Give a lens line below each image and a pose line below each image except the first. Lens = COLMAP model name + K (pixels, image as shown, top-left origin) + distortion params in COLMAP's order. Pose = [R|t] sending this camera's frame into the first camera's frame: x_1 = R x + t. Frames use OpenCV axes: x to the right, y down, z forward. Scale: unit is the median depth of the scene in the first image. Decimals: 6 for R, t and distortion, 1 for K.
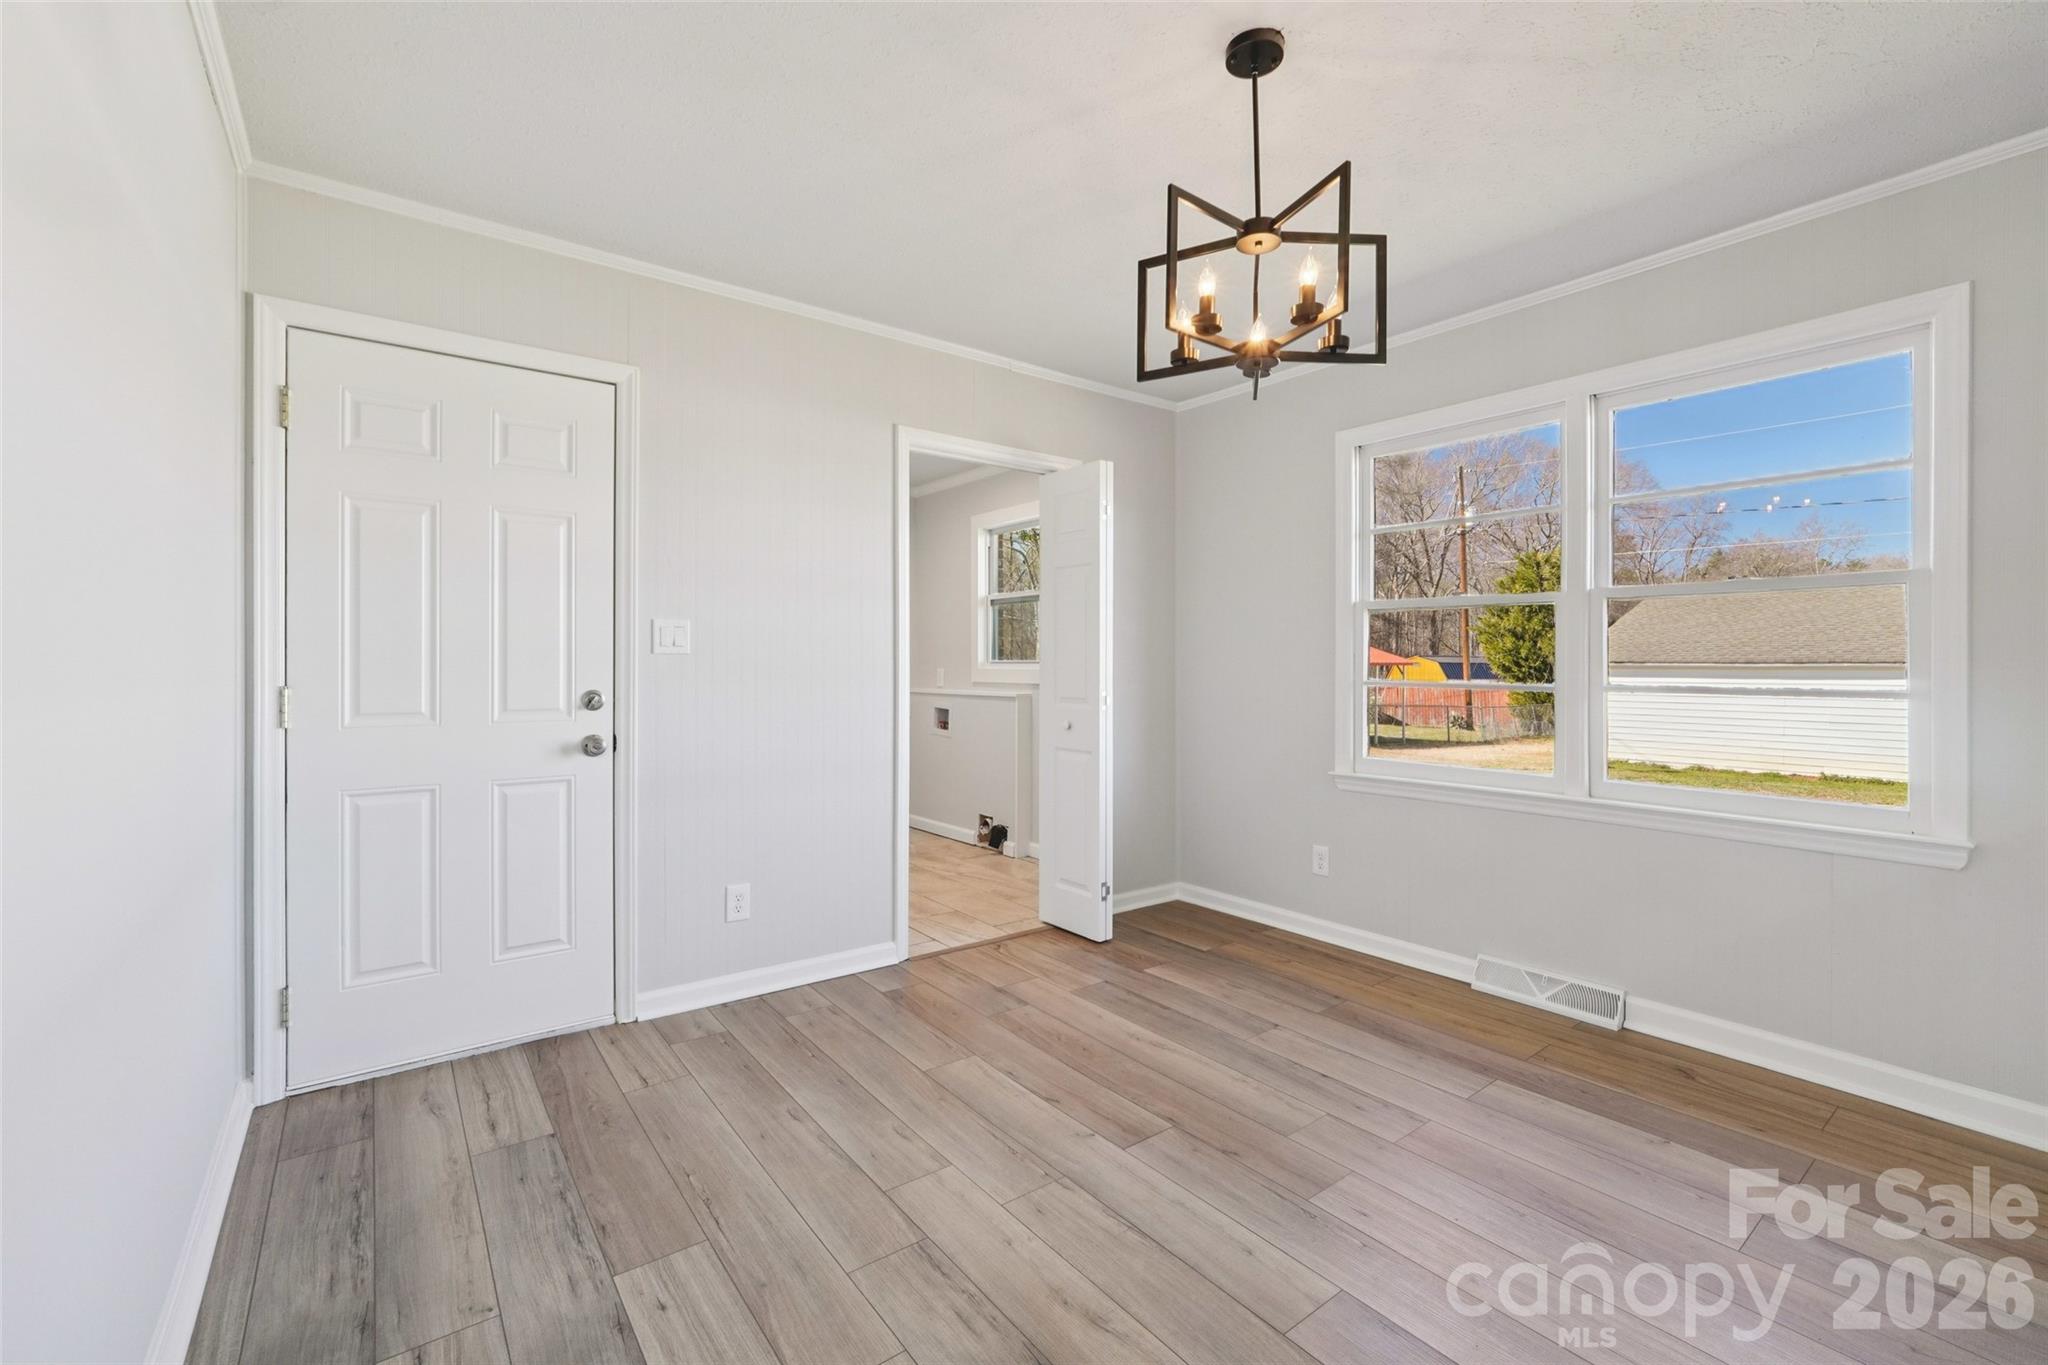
lens RADIAL K [[885.0, 0, 1031.5], [0, 885.0, 677.0], [0, 0, 1]] dist [-0.013566, 0.000538]
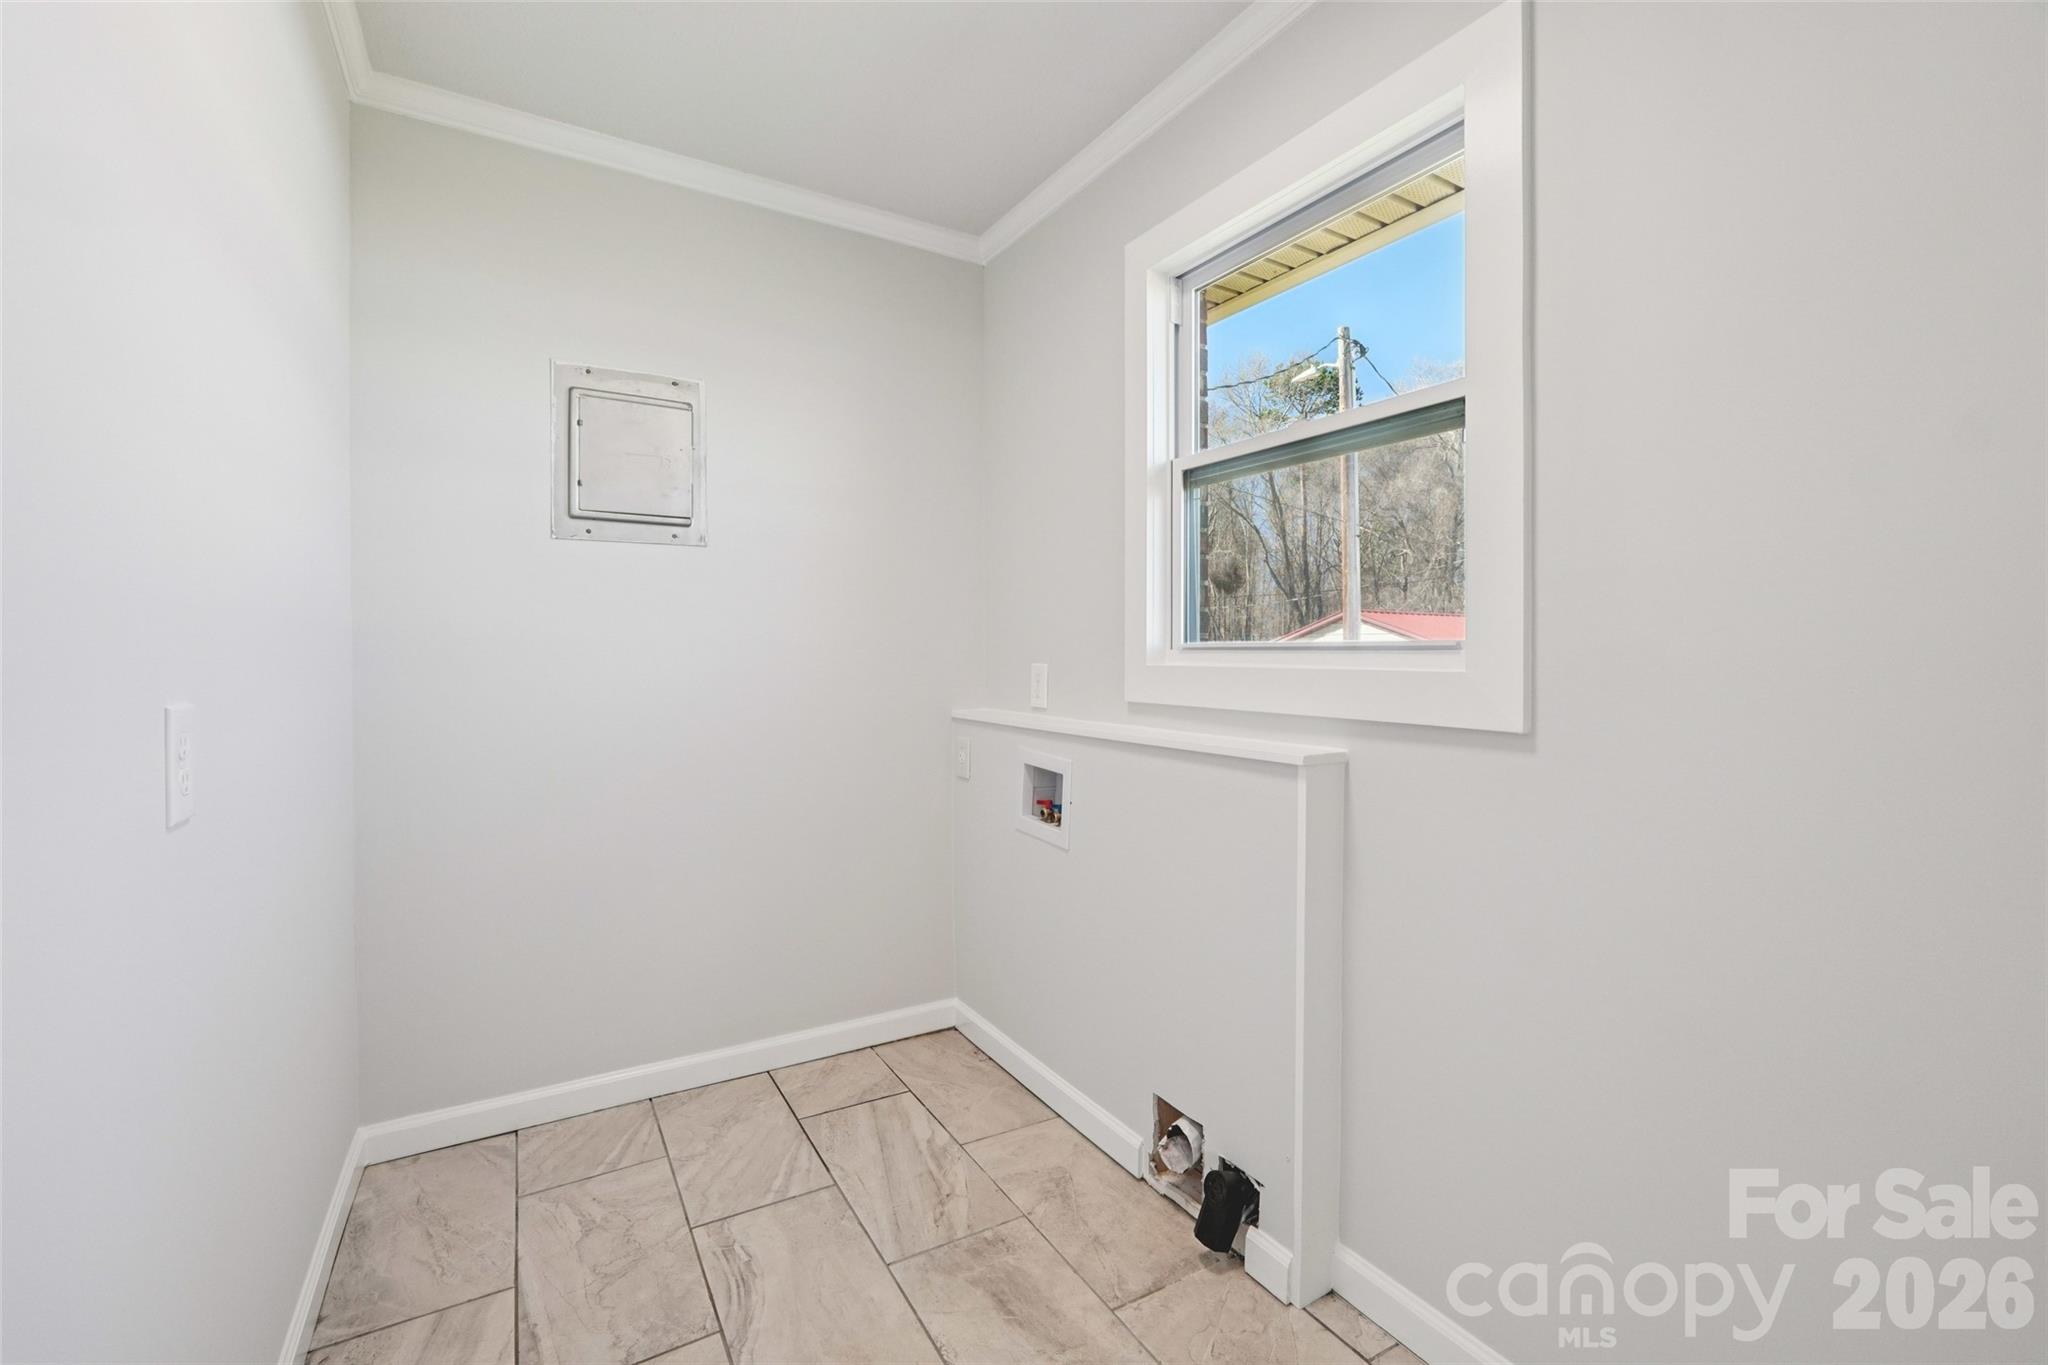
lens RADIAL K [[885.0, 0, 1026.0], [0, 885.0, 672.1], [0, 0, 1]] dist [-0.013566, 0.000538]
pose [[0.993606, -0.001207, -0.112894, -0.068185], [0.001239, 0.999999, 0.000215, -0.007283], [0.112894, -0.000354, 0.993607, 0.639765]]
